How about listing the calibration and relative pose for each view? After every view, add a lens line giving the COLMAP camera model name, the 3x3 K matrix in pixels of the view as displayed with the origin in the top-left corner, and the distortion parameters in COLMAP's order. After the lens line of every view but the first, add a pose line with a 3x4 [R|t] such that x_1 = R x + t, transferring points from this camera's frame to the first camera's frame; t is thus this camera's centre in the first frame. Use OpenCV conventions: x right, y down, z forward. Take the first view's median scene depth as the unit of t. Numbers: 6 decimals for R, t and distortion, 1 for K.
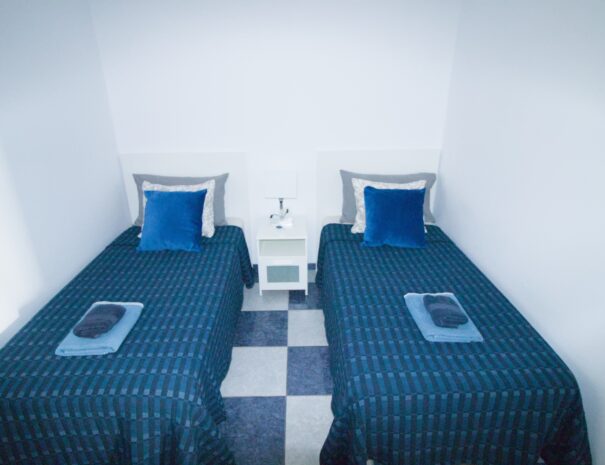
lens RADIAL K [[364.5, 0, 302.5], [0, 364.5, 232.5], [0, 0, 1]] dist [-0.000021, 0.000157]
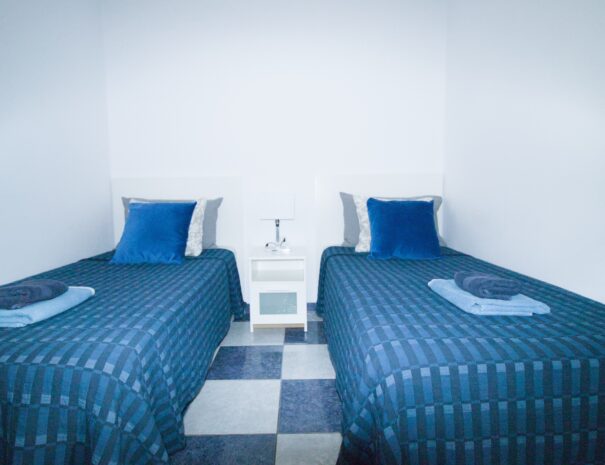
lens RADIAL K [[344.0, 0, 302.5], [0, 344.0, 232.5], [0, 0, 1]] dist [-0.018989, -0.000267]
pose [[0.999981, -0.005821, -0.001864, 0.007025], [0.004950, 0.950144, -0.311774, 0.226411], [0.003586, 0.311758, 0.950155, 0.197121]]
